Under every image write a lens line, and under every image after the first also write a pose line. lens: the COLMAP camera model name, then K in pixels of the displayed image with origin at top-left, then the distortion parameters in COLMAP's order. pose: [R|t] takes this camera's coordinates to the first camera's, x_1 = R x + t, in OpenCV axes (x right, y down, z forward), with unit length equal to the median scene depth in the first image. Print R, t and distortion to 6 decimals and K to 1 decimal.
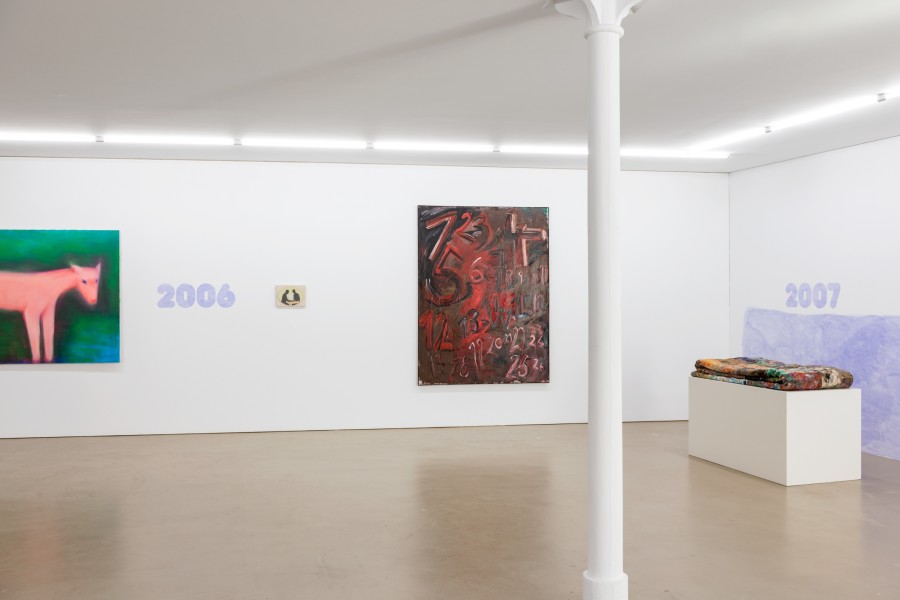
lens RADIAL K [[805.4, 0, 447.9], [0, 805.4, 299.2], [0, 0, 1]] dist [-0.030153, -0.005753]
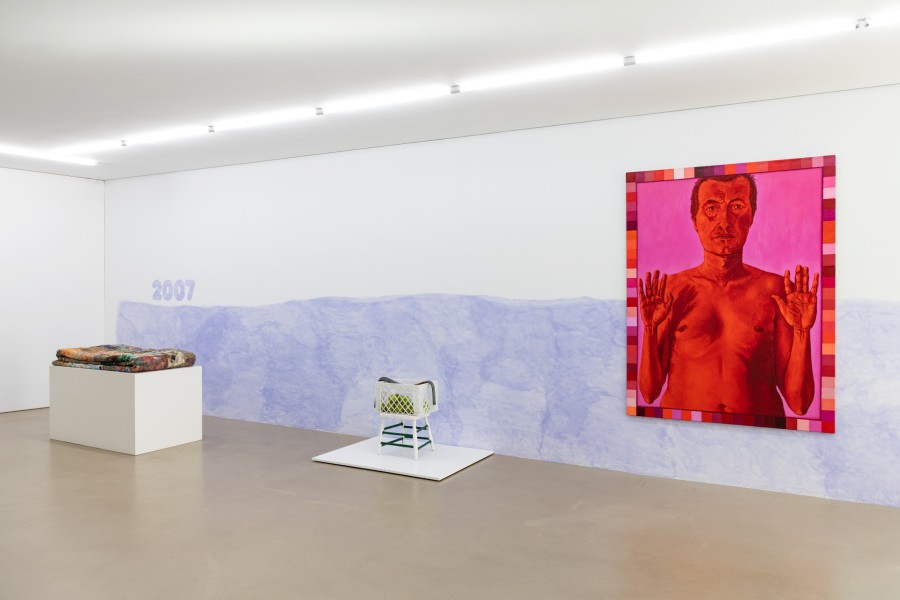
lens RADIAL K [[646.5, 0, 451.3], [0, 646.5, 295.5], [0, 0, 1]] dist [-0.000783, -0.006588]
pose [[0.714053, -0.000054, 0.700092, 0.081952], [-0.000875, 0.999999, 0.000970, 0.002246], [-0.700091, -0.001305, 0.714052, 0.019263]]
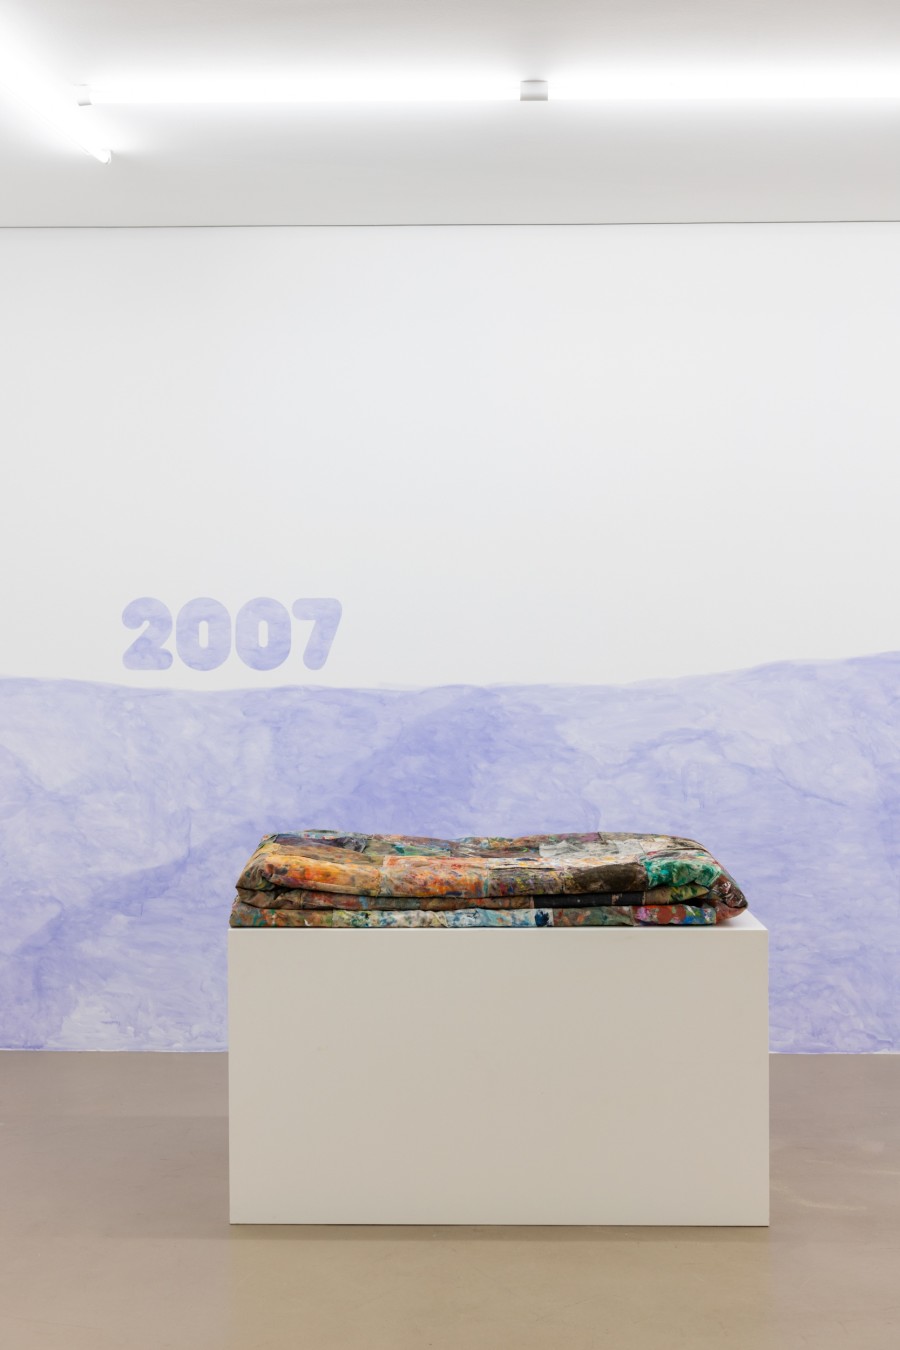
lens RADIAL K [[1560.3, 0, 450.1], [0, 1560.3, 665.8], [0, 0, 1]] dist [0.027007, 0.000000]
pose [[0.315234, -0.011248, 0.948947, -0.168995], [0.008990, 0.999920, 0.008866, 0.004265], [-0.948971, 0.005736, 0.315310, 0.762547]]
